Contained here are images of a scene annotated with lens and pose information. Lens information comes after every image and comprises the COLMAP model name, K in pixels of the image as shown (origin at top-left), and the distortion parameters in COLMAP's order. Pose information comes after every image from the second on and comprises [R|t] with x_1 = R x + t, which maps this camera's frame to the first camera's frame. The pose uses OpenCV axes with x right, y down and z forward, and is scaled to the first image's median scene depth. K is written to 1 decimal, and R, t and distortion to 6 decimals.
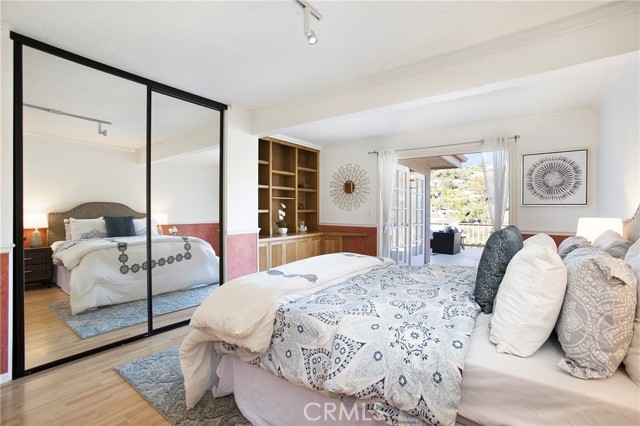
lens RADIAL K [[300.5, 0, 325.2], [0, 300.5, 217.3], [0, 0, 1]] dist [-0.047625, 0.009413]
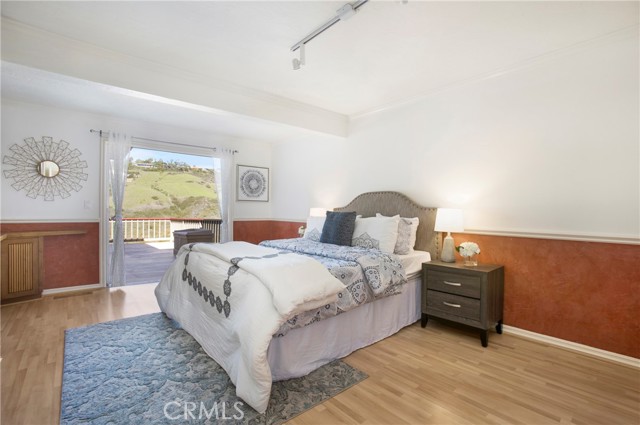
lens RADIAL K [[300.5, 0, 316.6], [0, 300.5, 209.0], [0, 0, 1]] dist [-0.047625, 0.009413]
pose [[0.254504, 0.004847, 0.967060, -0.617698], [0.010698, 0.999912, -0.007827, 0.013905], [-0.967013, 0.012338, 0.254429, 0.280488]]
